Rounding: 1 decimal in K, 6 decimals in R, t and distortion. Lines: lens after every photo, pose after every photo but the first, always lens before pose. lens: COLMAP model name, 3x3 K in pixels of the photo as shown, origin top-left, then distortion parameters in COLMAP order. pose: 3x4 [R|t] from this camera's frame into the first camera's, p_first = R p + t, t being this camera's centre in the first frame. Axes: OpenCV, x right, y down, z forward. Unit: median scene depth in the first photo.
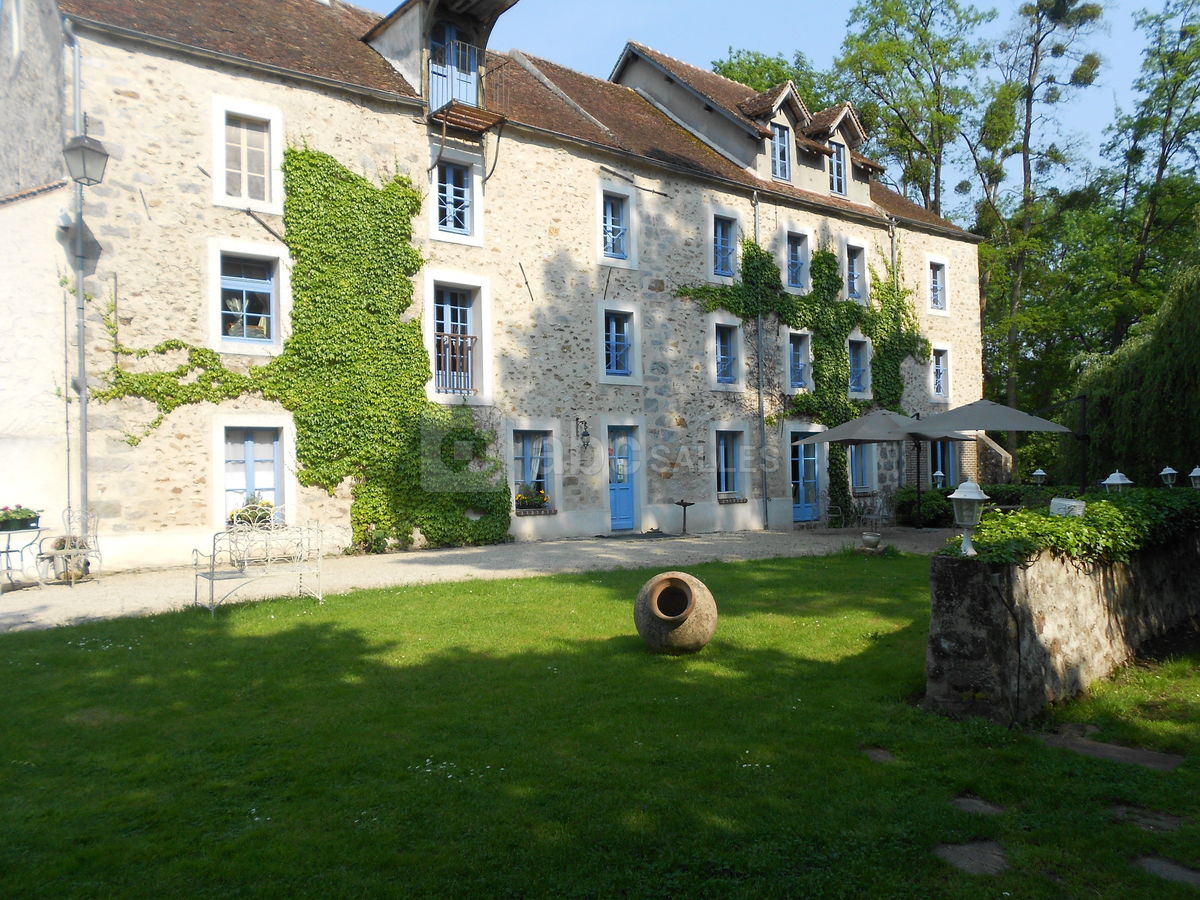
lens RADIAL K [[910.6, 0, 617.2], [0, 910.6, 464.2], [0, 0, 1]] dist [0.024122, -0.044762]
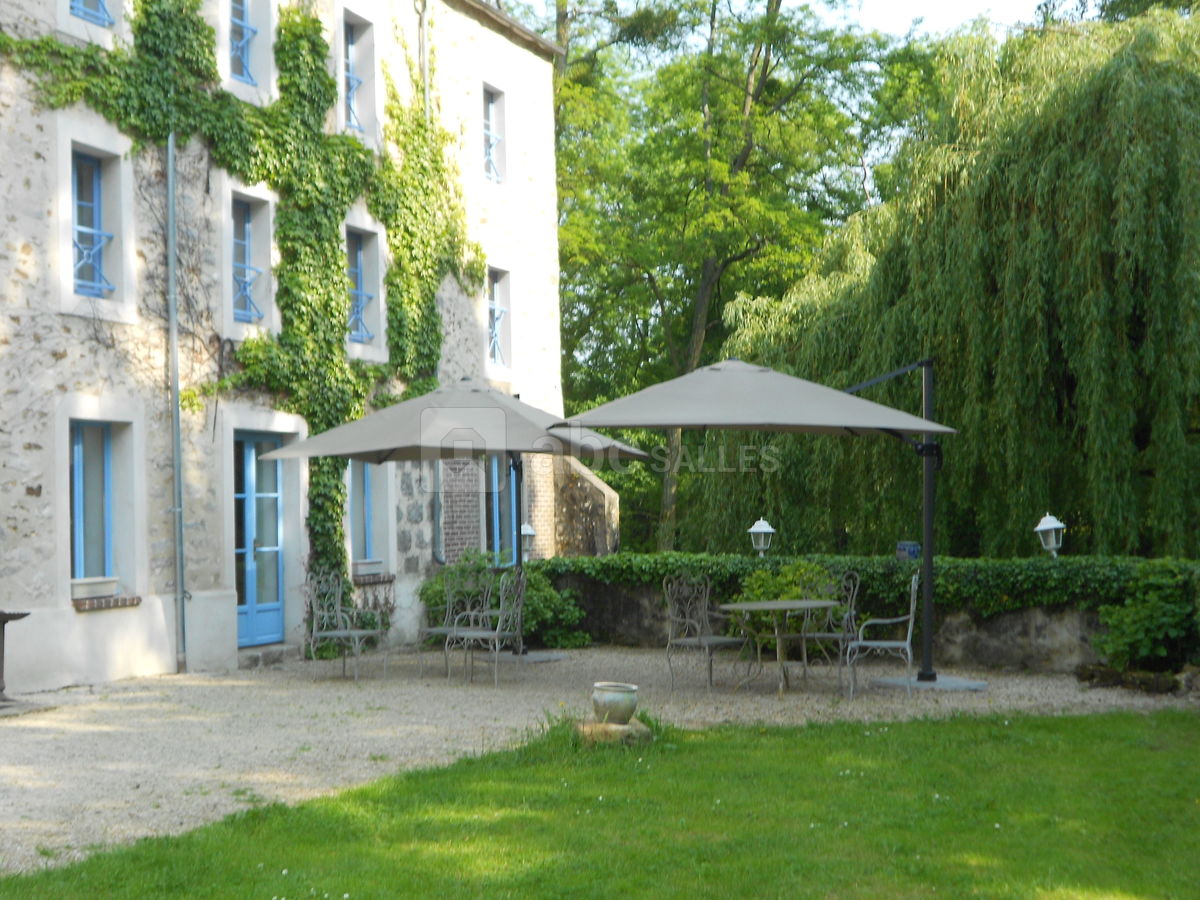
lens RADIAL K [[1703.6, 0, 600.4], [0, 1703.6, 449.2], [0, 0, 1]] dist [-0.031922, 0.000000]
pose [[0.856800, 0.022323, 0.515165, -0.058975], [-0.002045, 0.999202, -0.039895, 0.003578], [-0.515644, 0.033129, 0.856162, 0.244985]]
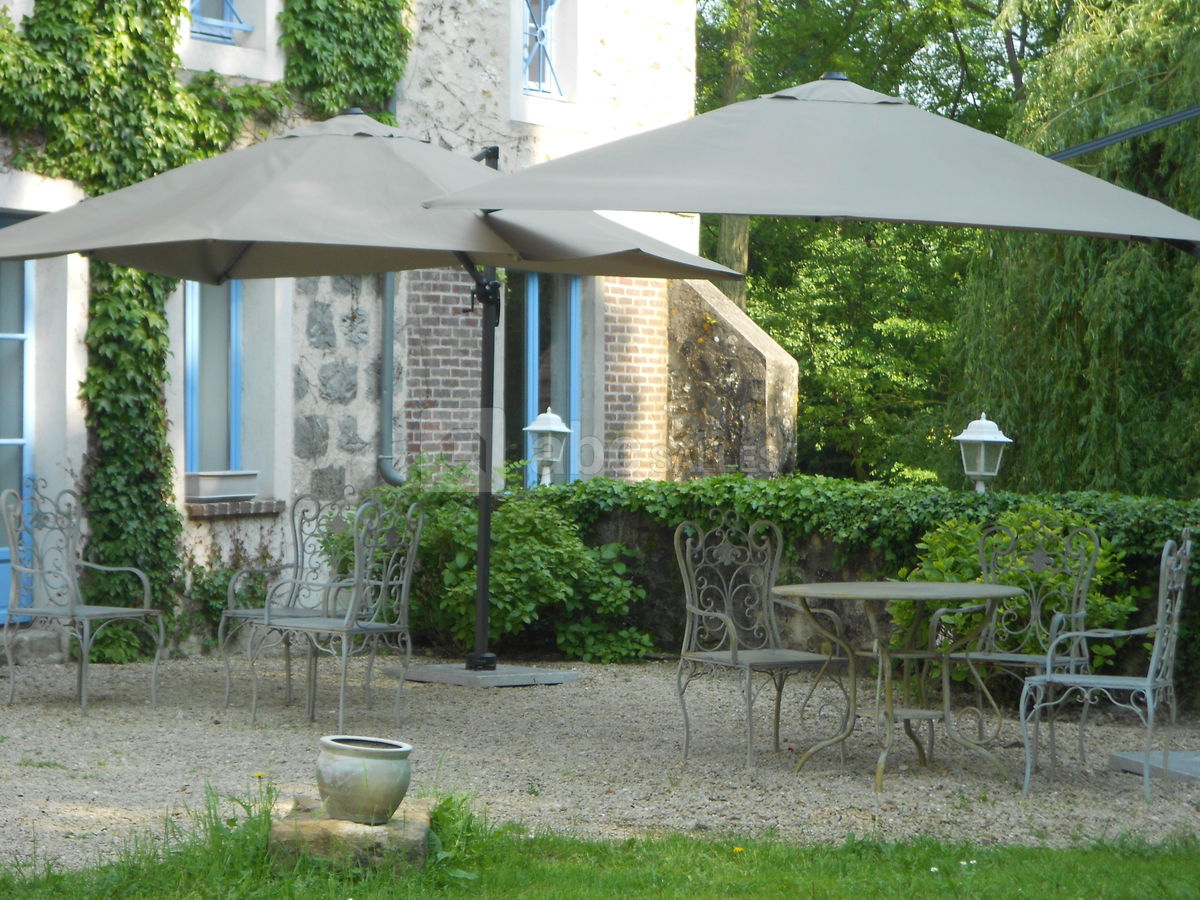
lens RADIAL K [[3243.2, 0, 597.6], [0, 3243.2, 449.6], [0, 0, 1]] dist [0.075512, 0.000000]
pose [[0.918028, 0.026602, 0.395621, 0.038954], [-0.035719, 0.999239, 0.015696, 0.003470], [-0.394903, -0.028540, 0.918280, 0.241314]]
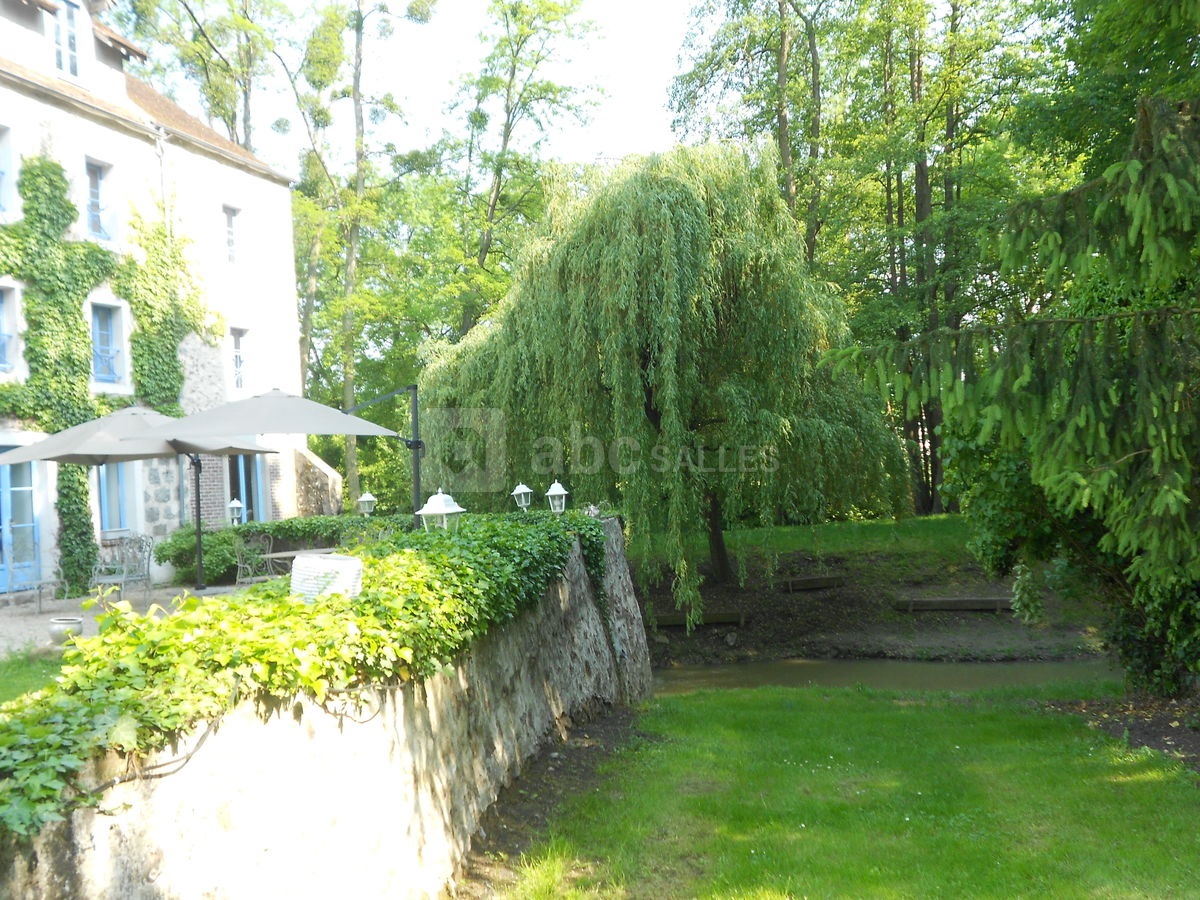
lens RADIAL K [[1115.0, 0, 596.0], [0, 1115.0, 440.3], [0, 0, 1]] dist [-0.007458, 0.000000]
pose [[0.821305, -0.008449, 0.570427, 0.098495], [0.034917, 0.998760, -0.035480, 0.001453], [-0.569420, 0.049057, 0.820582, 0.158512]]
